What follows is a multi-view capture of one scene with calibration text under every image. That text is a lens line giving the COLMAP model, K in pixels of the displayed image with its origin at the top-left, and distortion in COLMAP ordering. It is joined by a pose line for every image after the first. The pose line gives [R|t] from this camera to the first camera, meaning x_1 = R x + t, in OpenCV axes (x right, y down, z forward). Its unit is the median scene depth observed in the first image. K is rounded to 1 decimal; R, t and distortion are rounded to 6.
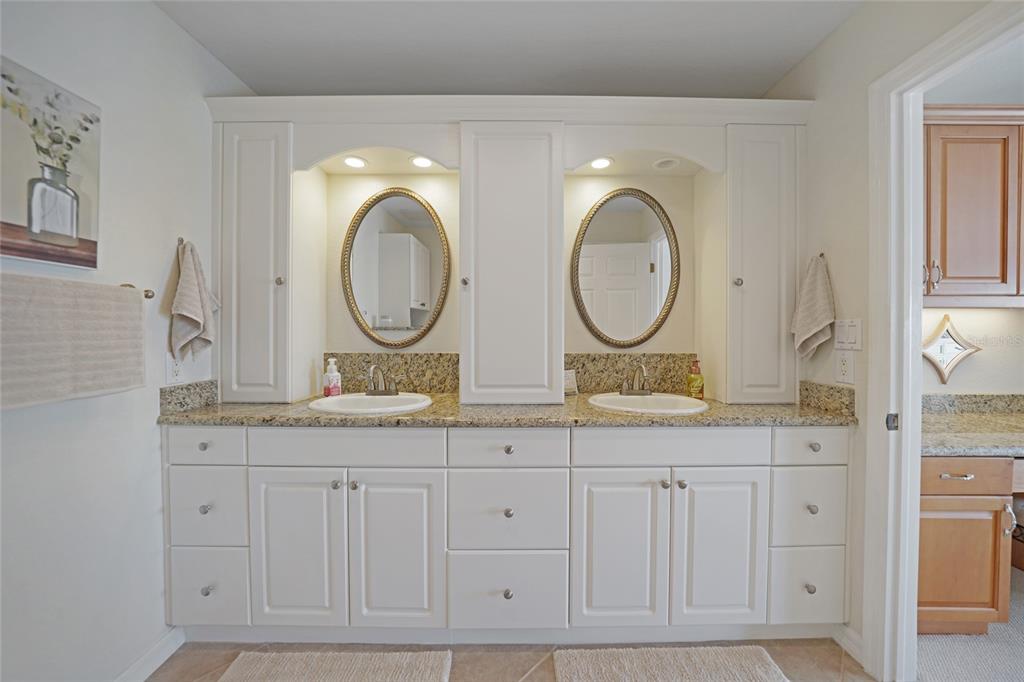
lens RADIAL K [[363.8, 0, 501.6], [0, 363.8, 336.8], [0, 0, 1]] dist [-0.026151, 0.002162]
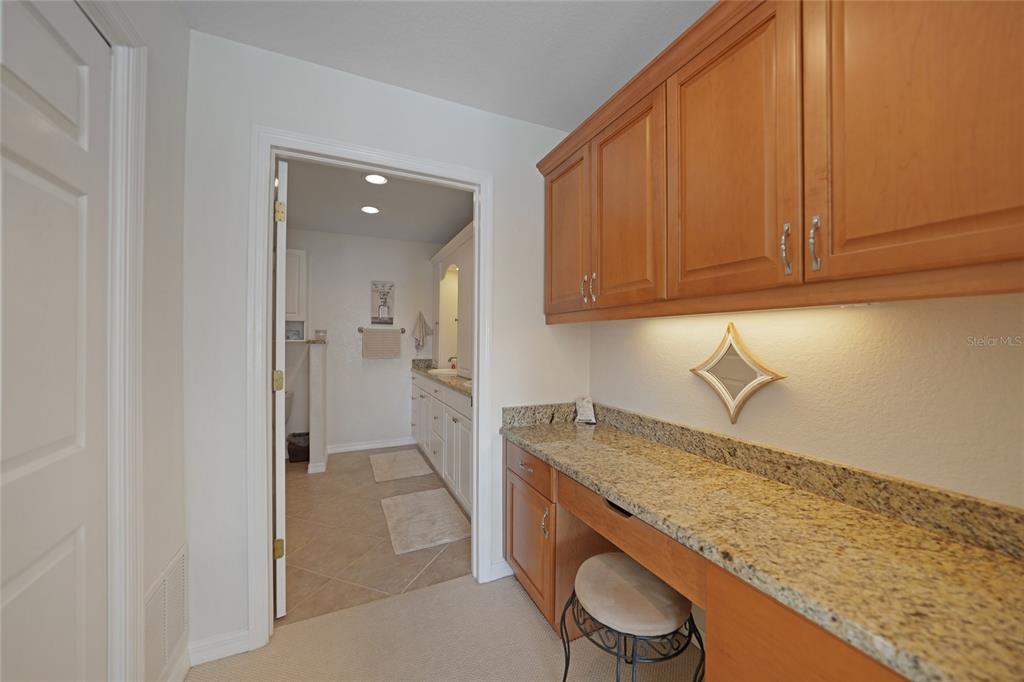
lens RADIAL K [[363.8, 0, 511.2], [0, 363.8, 341.6], [0, 0, 1]] dist [-0.026151, 0.002162]
pose [[0.422087, 0.004912, -0.906542, 2.316303], [-0.022001, 0.999746, -0.004827, -0.017122], [0.906288, 0.021983, 0.422088, 0.403866]]
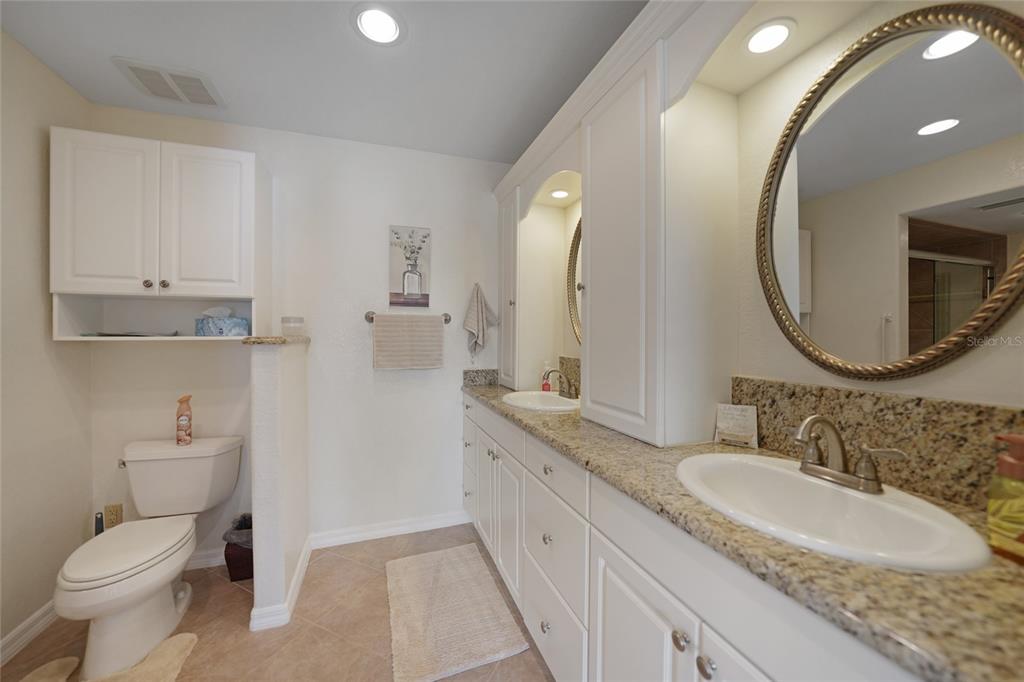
lens RADIAL K [[363.8, 0, 511.3], [0, 363.8, 339.2], [0, 0, 1]] dist [-0.026151, 0.002162]
pose [[0.355270, 0.008115, -0.934729, 0.794640], [-0.019644, 0.999806, 0.001214, -0.015796], [0.934557, 0.017930, 0.355360, 0.554365]]
